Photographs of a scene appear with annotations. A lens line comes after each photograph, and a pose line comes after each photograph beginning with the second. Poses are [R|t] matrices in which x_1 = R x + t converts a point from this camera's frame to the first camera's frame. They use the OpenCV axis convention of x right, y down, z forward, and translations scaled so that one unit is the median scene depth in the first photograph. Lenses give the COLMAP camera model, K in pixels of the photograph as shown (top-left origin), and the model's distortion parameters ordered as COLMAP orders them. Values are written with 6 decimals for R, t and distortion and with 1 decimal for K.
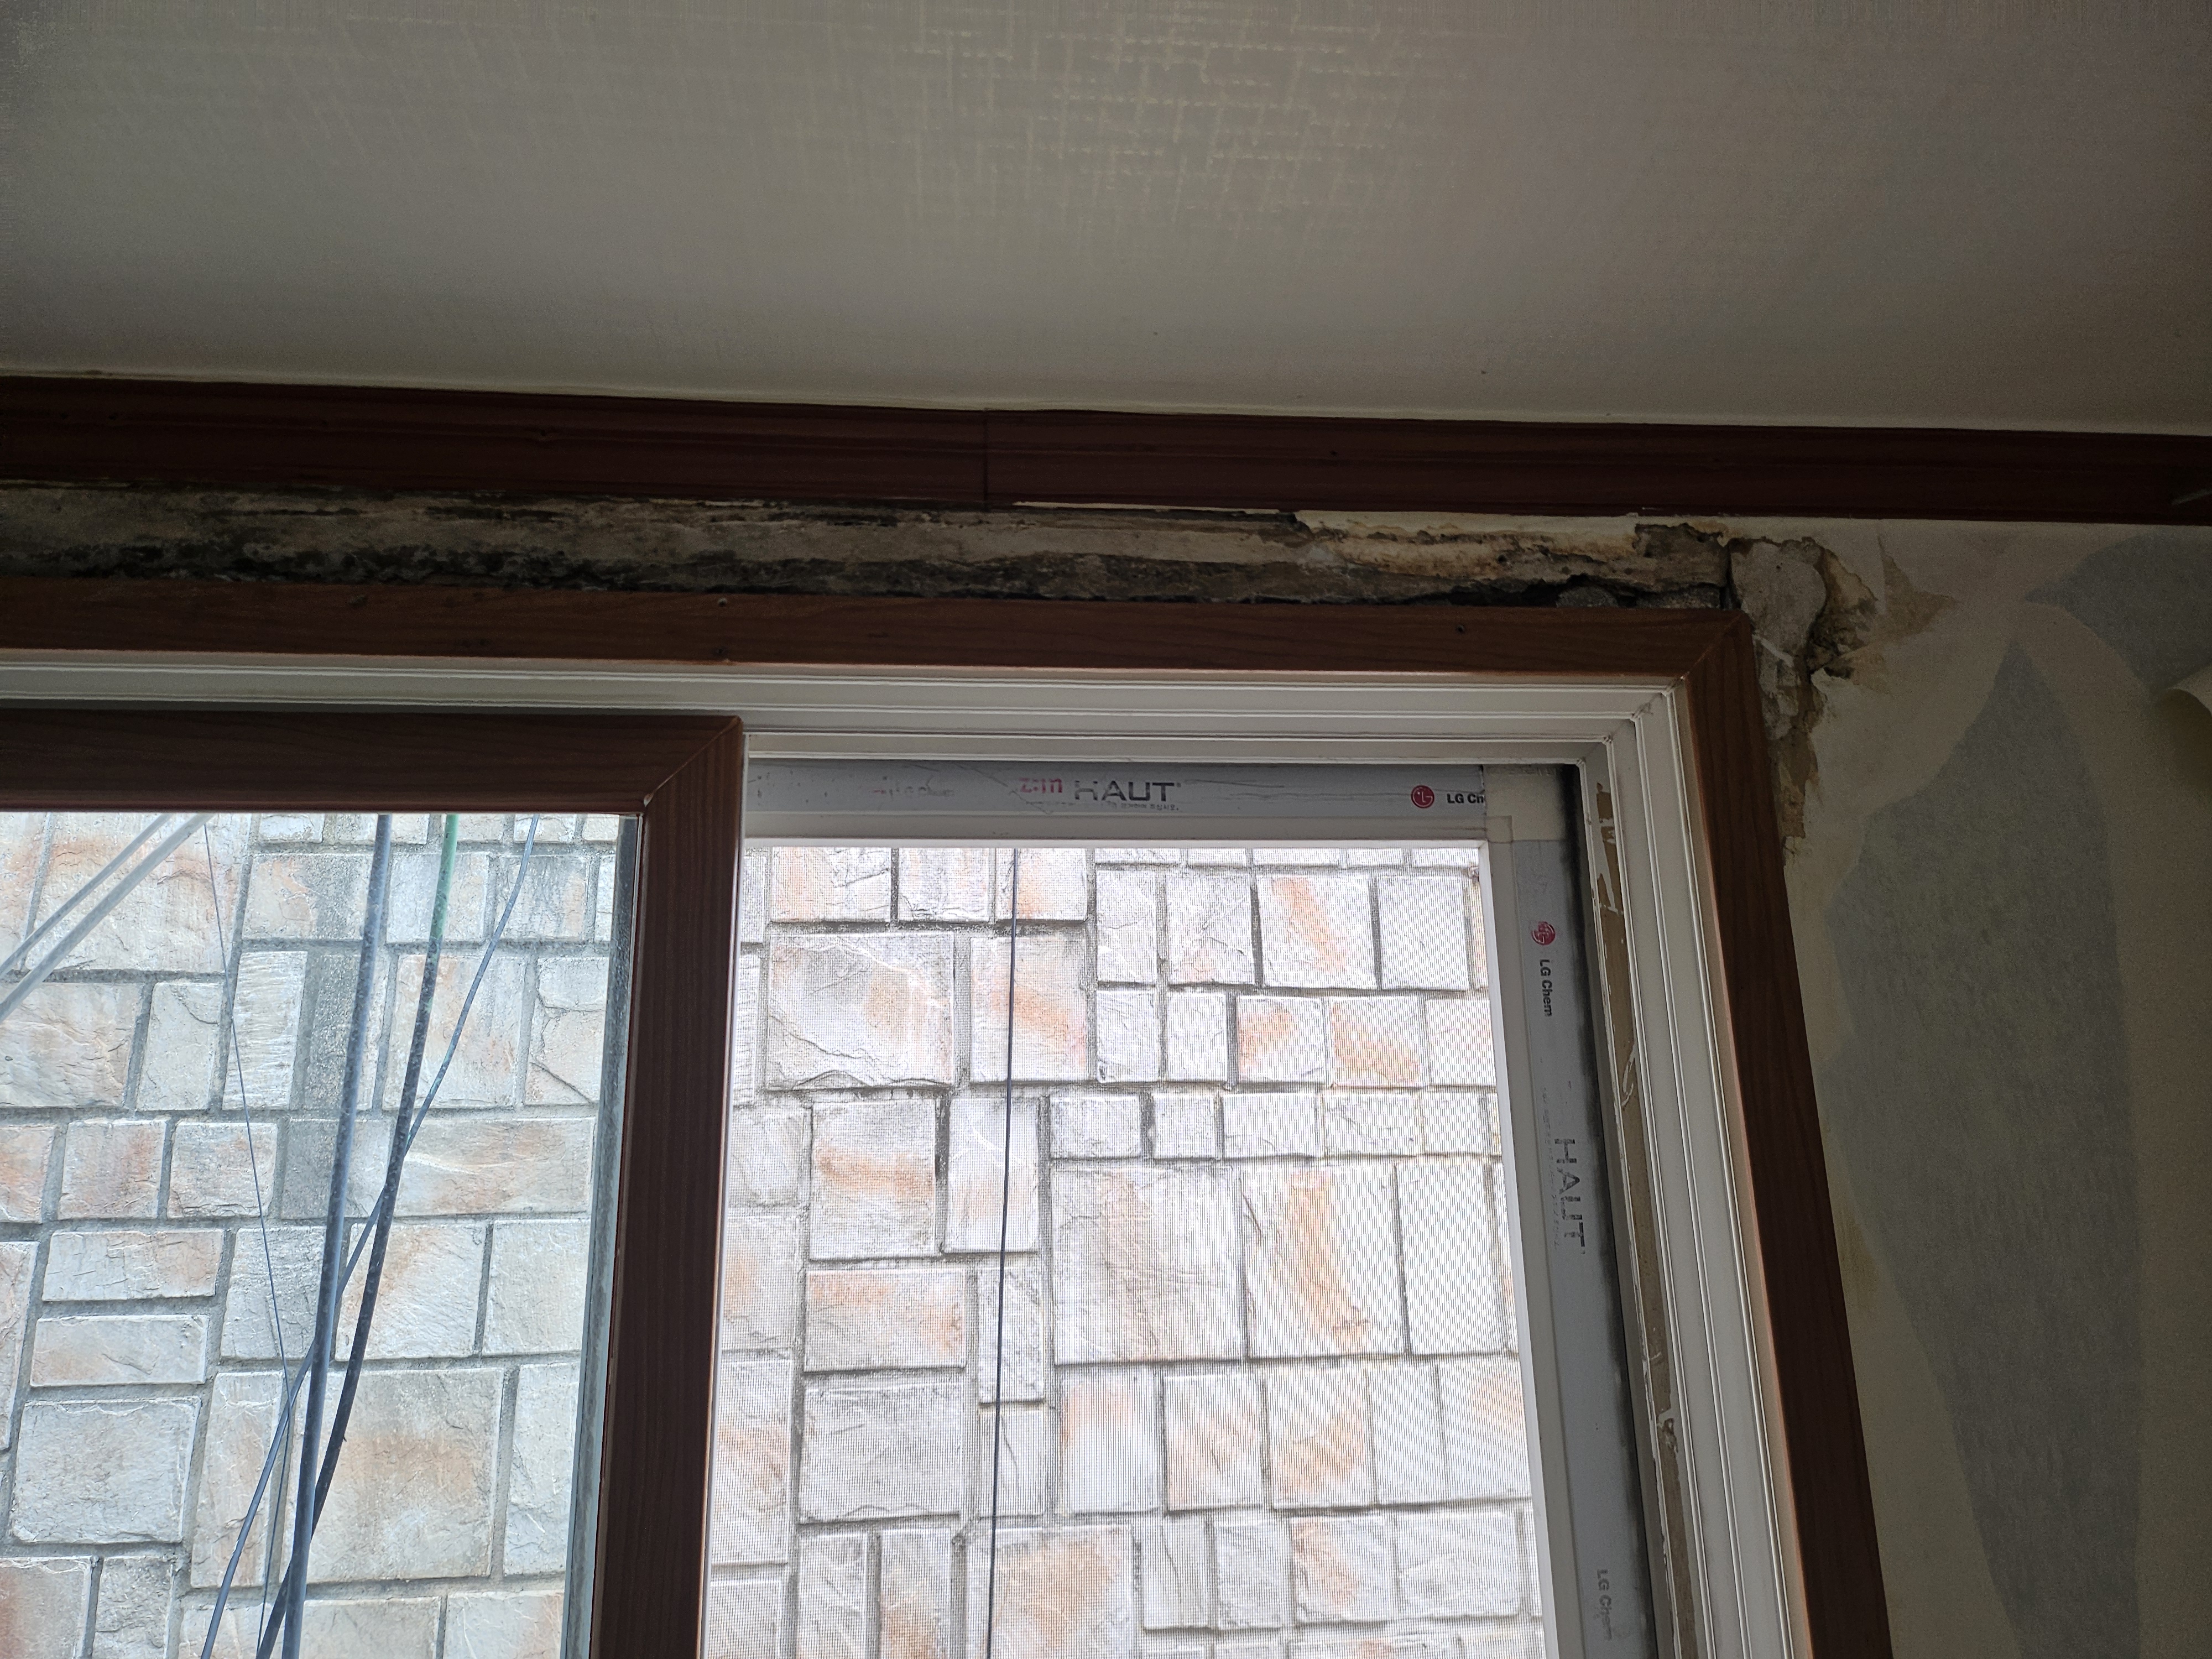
lens RADIAL K [[1541.9, 0, 1105.1], [0, 1541.9, 863.0], [0, 0, 1]] dist [0.088354, -0.082127]
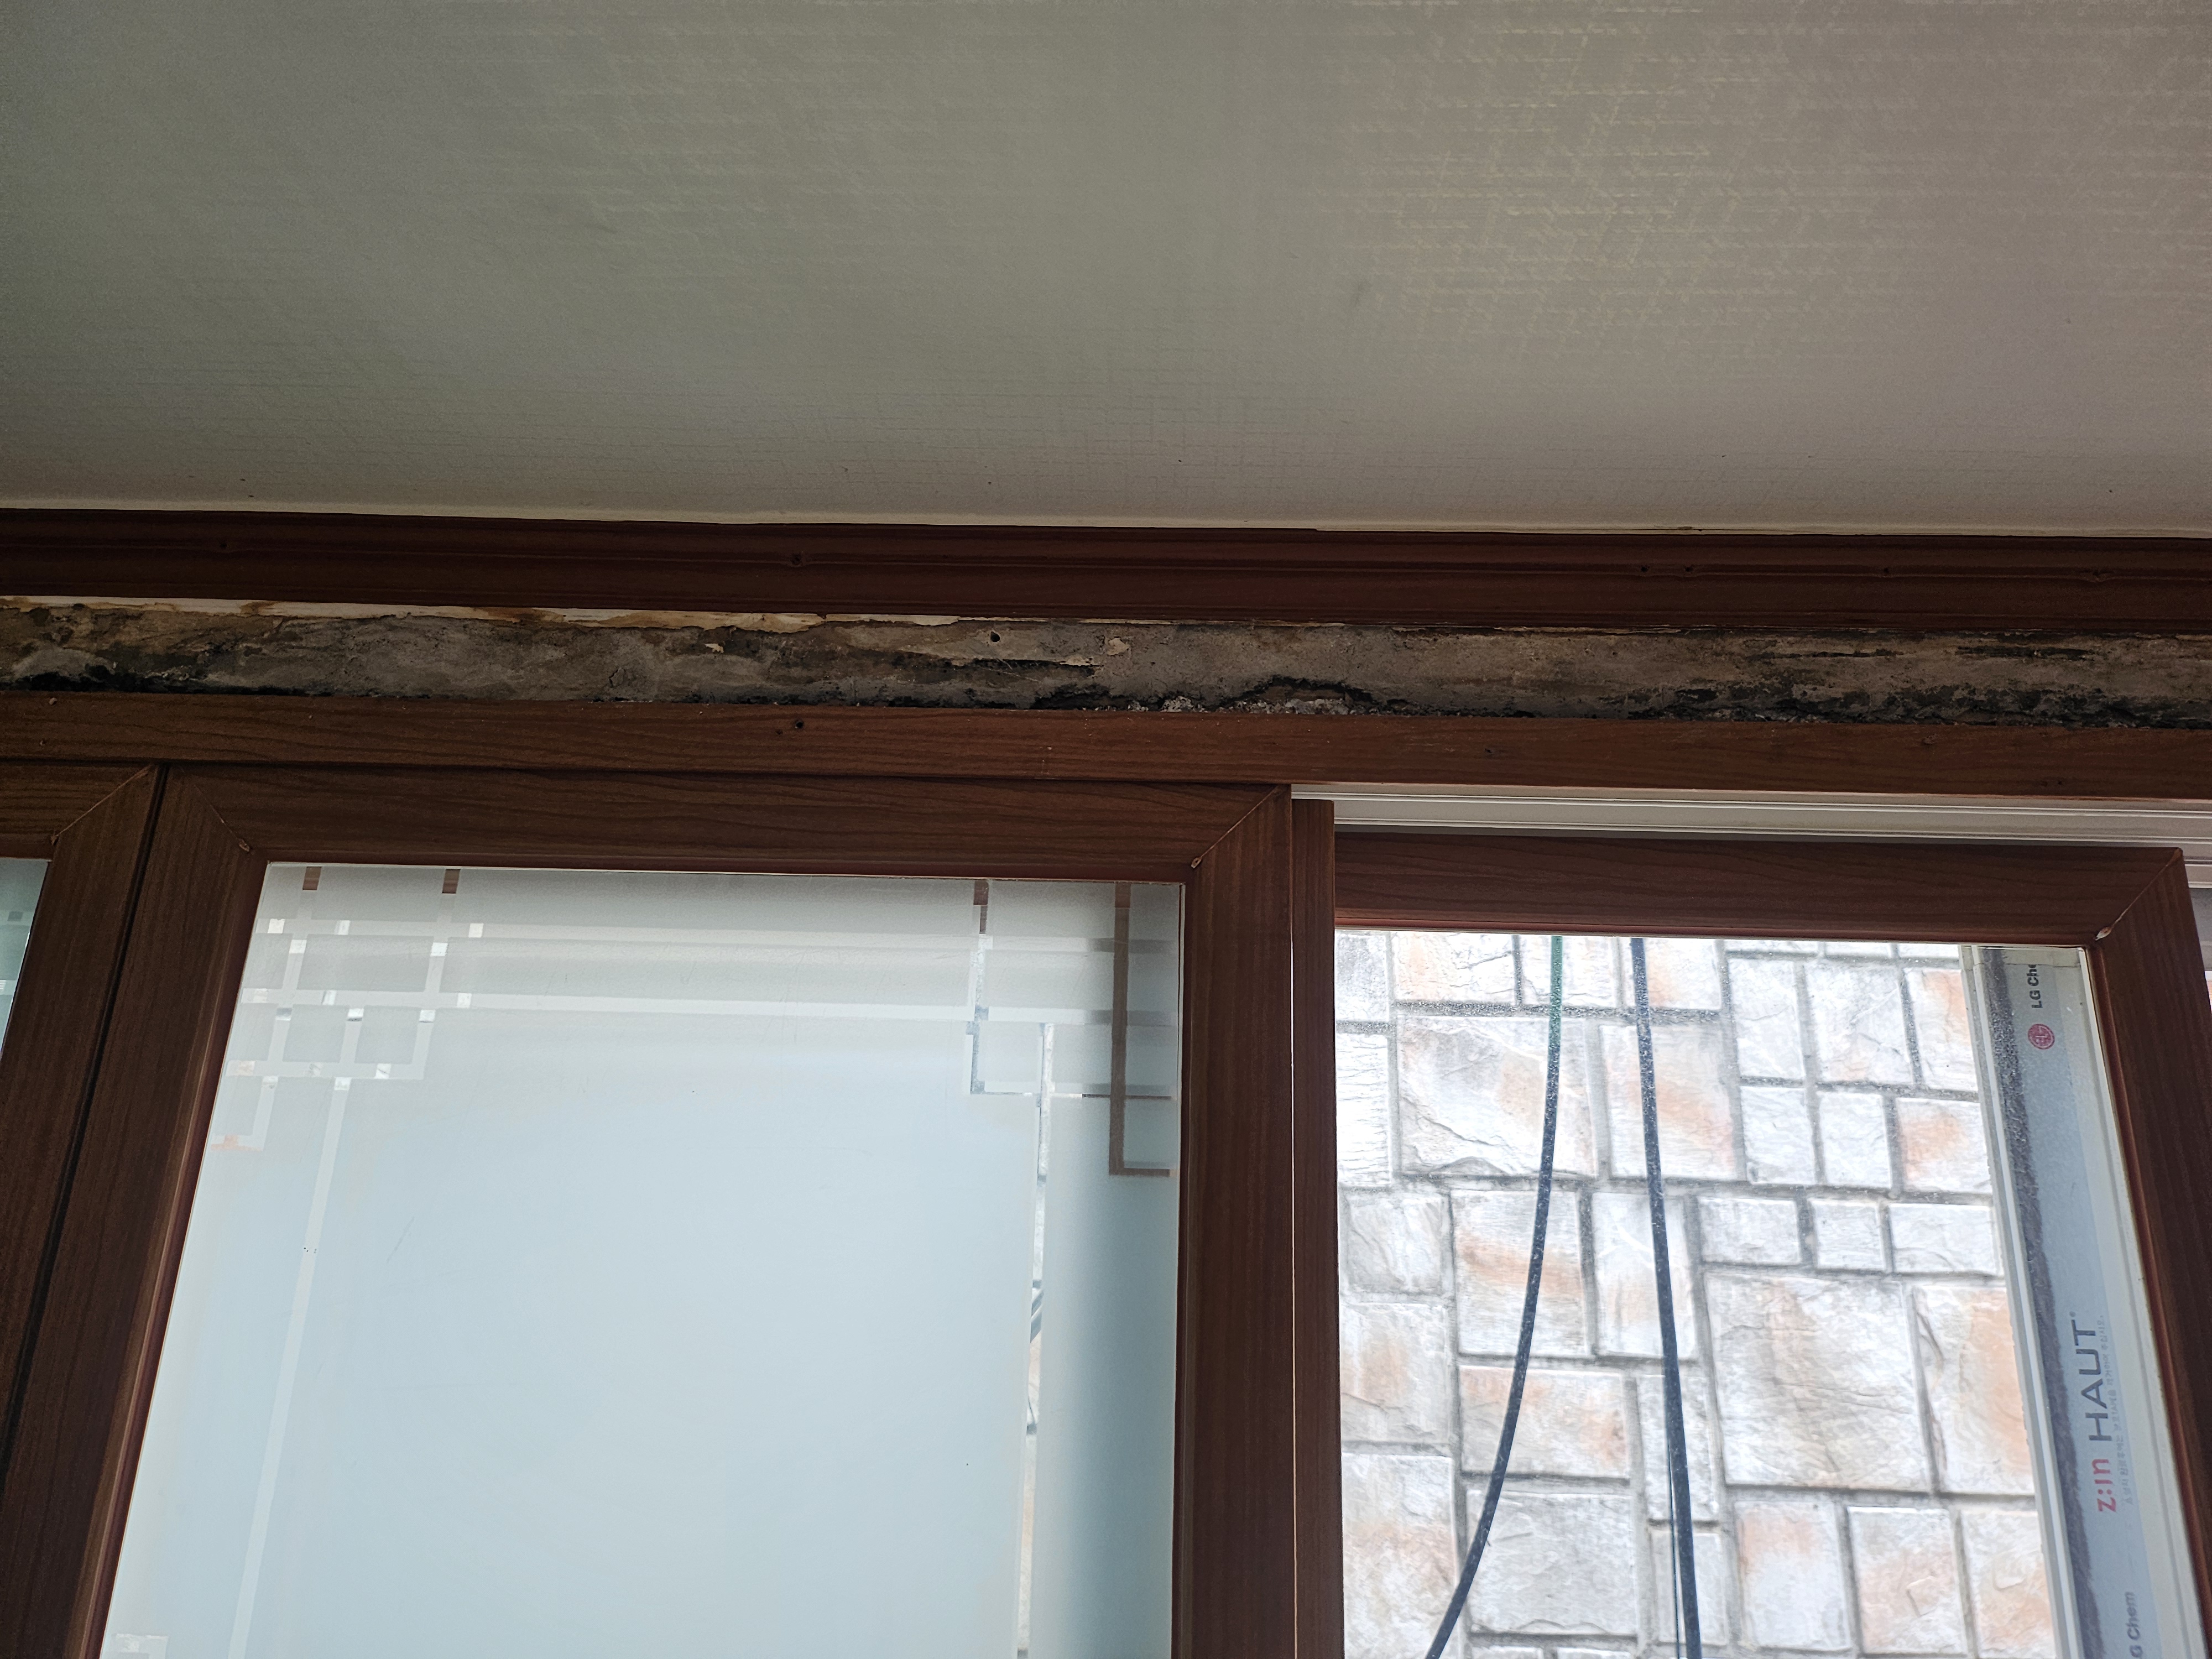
lens RADIAL K [[1556.5, 0, 1106.0], [0, 1556.5, 829.5], [0, 0, 1]] dist [0.093432, -0.089956]
pose [[0.992200, 0.015020, -0.123752, -0.289948], [-0.022081, 0.998193, -0.055890, -0.013202], [0.122689, 0.058186, 0.990738, -0.028268]]
